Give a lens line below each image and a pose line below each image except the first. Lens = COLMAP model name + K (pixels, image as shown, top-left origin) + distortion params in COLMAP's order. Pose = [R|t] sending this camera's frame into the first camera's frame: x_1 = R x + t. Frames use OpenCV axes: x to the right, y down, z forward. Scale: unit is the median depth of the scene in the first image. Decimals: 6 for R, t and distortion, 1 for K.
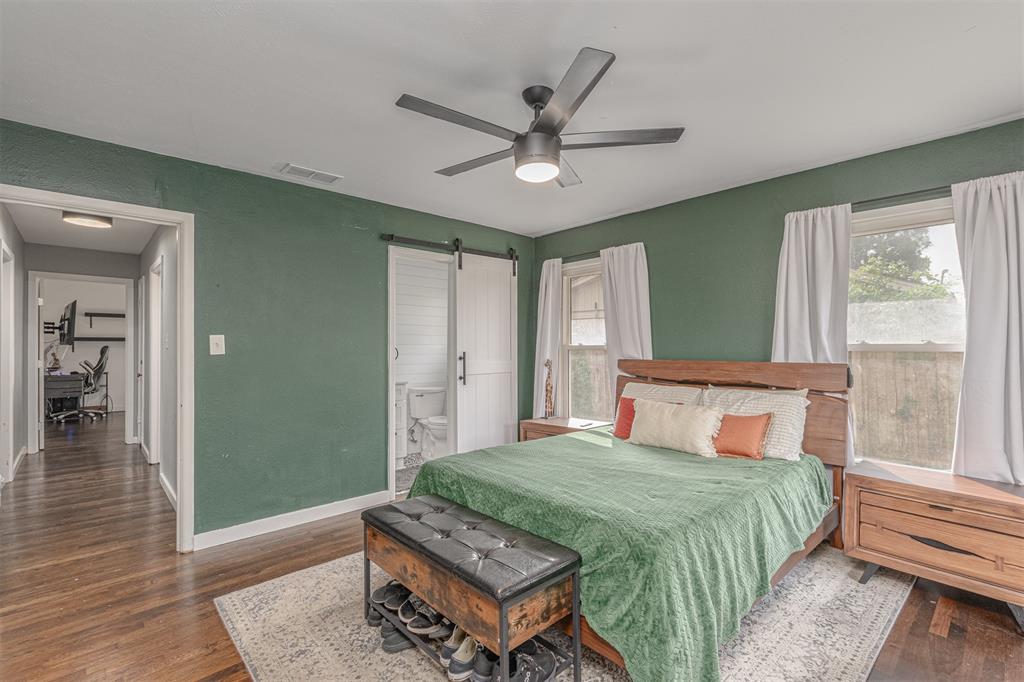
lens RADIAL K [[460.6, 0, 516.5], [0, 460.6, 343.3], [0, 0, 1]] dist [-0.001896, -0.000527]
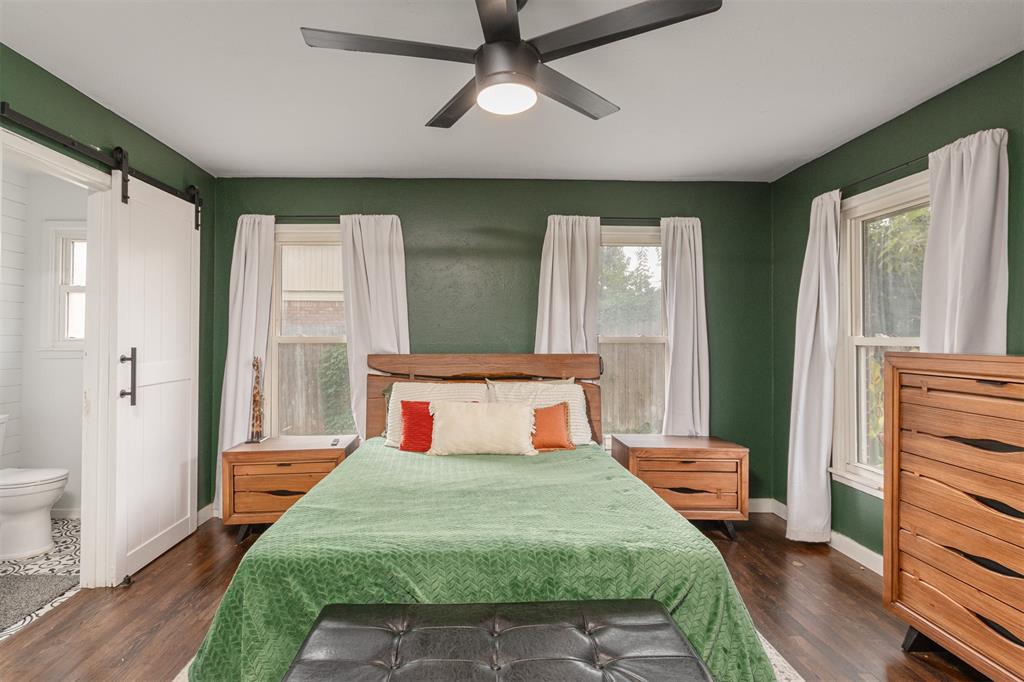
lens RADIAL K [[499.2, 0, 486.7], [0, 499.2, 327.2], [0, 0, 1]] dist [0.001132, 0.000209]
pose [[0.662805, 0.017523, 0.748587, -0.371618], [-0.007142, 0.999829, -0.017081, 0.000556], [-0.748758, 0.005975, 0.662816, 0.334095]]
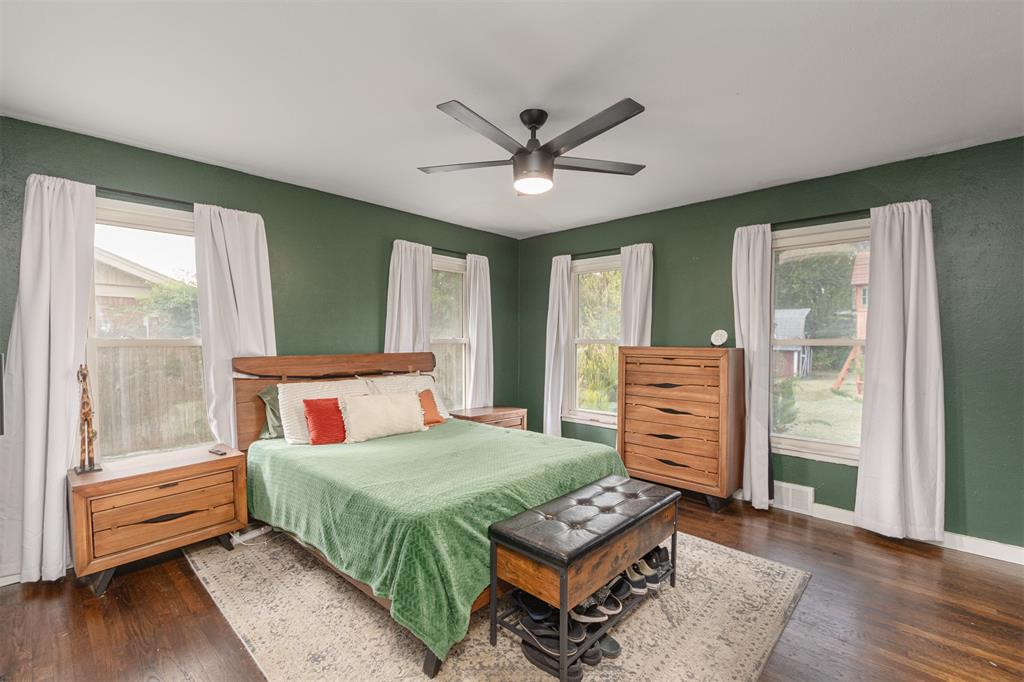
lens RADIAL K [[451.4, 0, 507.9], [0, 451.4, 345.6], [0, 0, 1]] dist [-0.000944, -0.000273]
pose [[-0.064823, -0.012157, 0.997823, -0.704216], [-0.006515, 0.999910, 0.011759, 0.003729], [-0.997875, -0.005738, -0.064897, 0.754252]]
